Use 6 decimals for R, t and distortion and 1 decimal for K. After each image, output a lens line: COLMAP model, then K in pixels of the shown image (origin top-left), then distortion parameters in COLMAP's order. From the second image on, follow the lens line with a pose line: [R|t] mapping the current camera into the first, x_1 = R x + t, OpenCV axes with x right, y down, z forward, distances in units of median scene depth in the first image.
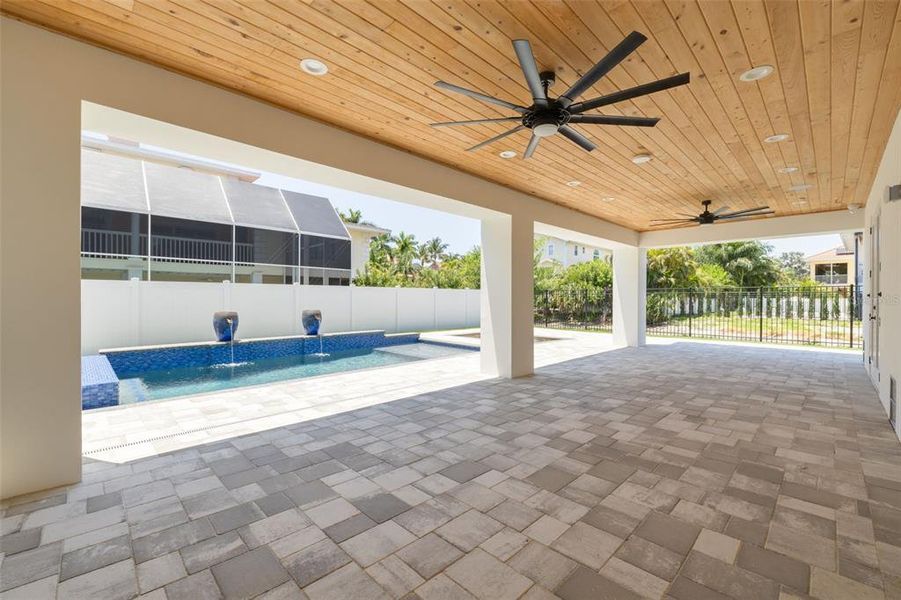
lens RADIAL K [[376.6, 0, 451.9], [0, 376.6, 293.3], [0, 0, 1]] dist [-0.000319, 0.000129]
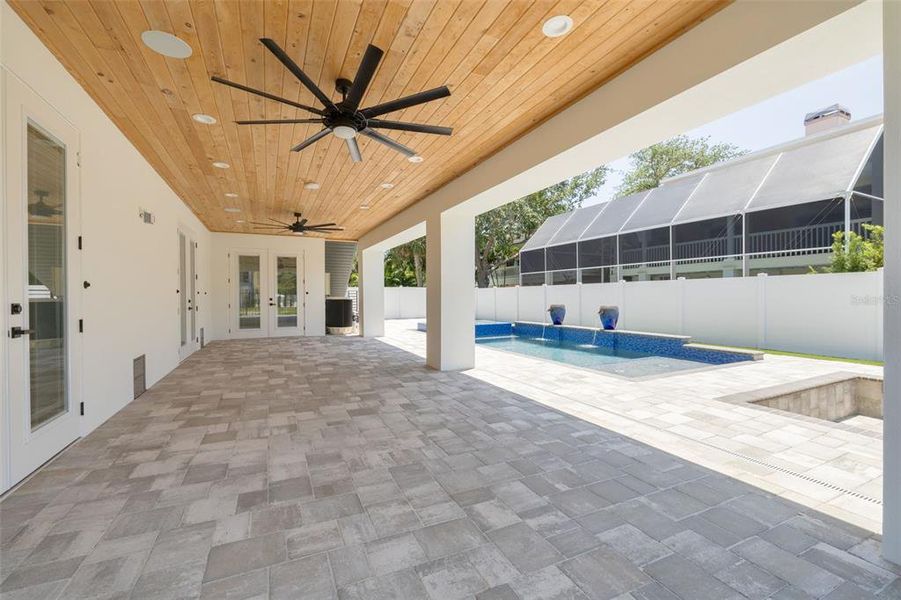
lens RADIAL K [[376.6, 0, 447.2], [0, 376.6, 303.9], [0, 0, 1]] dist [-0.000319, 0.000129]
pose [[-0.334870, 0.023399, -0.941974, 0.684420], [0.015181, 0.999696, 0.019436, 0.010419], [0.942142, -0.007792, -0.335123, 0.815695]]
